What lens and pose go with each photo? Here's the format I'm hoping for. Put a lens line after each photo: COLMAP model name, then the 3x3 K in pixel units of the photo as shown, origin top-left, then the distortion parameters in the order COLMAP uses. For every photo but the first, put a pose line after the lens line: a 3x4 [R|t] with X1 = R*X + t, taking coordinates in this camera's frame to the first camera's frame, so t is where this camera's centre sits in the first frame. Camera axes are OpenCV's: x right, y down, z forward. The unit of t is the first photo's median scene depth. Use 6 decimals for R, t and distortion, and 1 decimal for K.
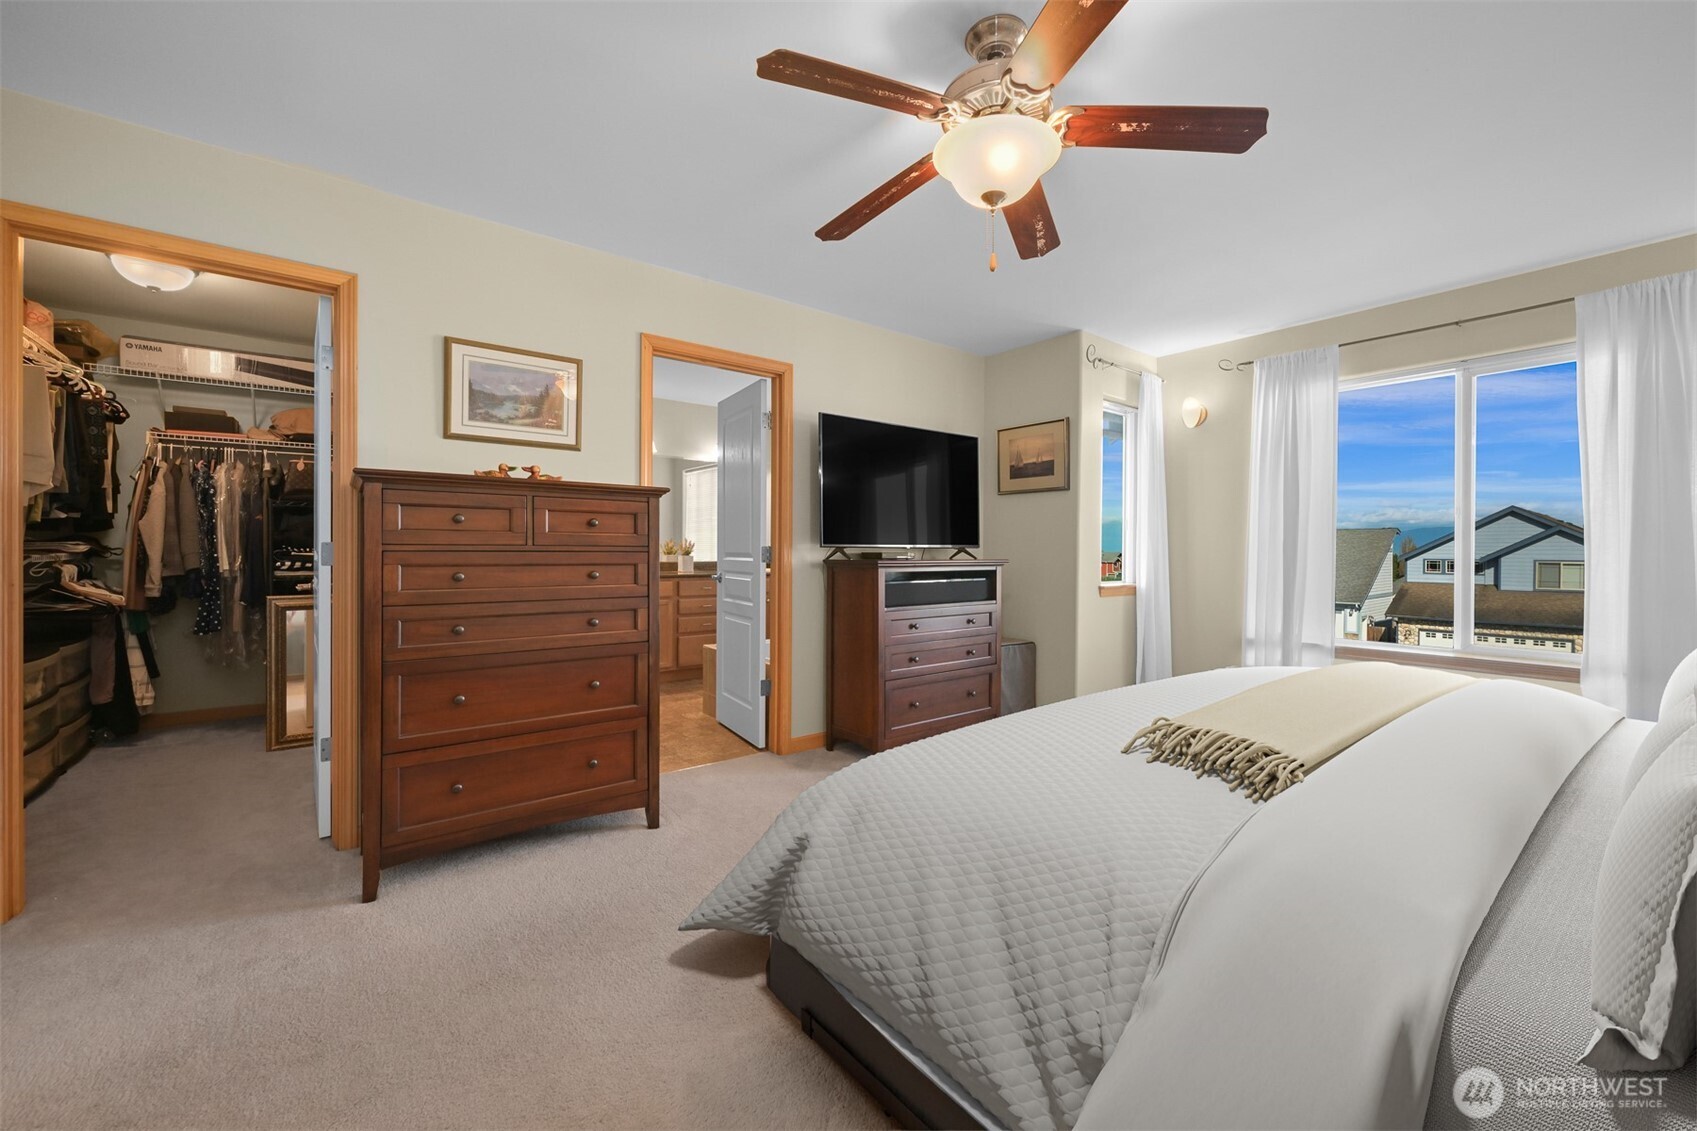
lens RADIAL K [[668.9, 0, 842.2], [0, 668.9, 560.8], [0, 0, 1]] dist [-0.000154, -0.000776]
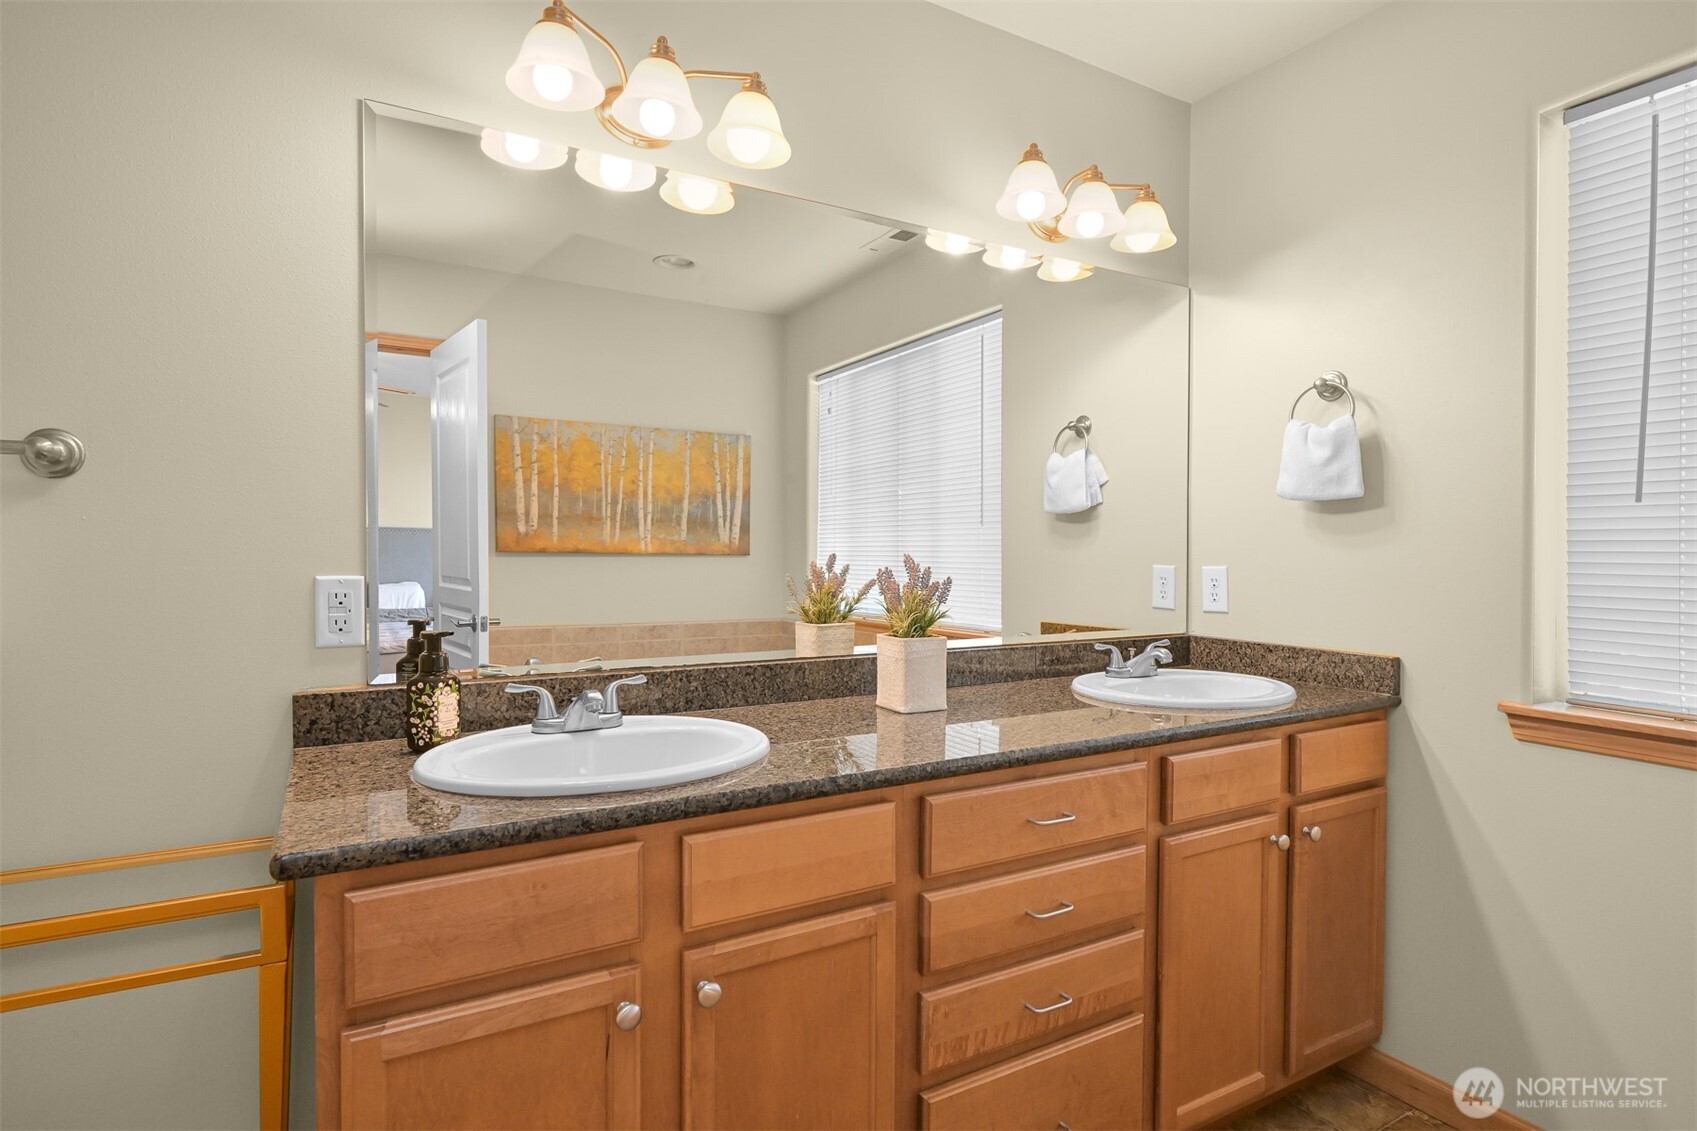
lens RADIAL K [[879.8, 0, 848.6], [0, 879.8, 566.9], [0, 0, 1]] dist [-0.002294, -0.002092]
pose [[0.992533, 0.001382, -0.121970, -0.234811], [-0.001603, 0.999997, -0.001713, -0.031937], [0.121967, 0.001896, 0.992532, 0.754011]]
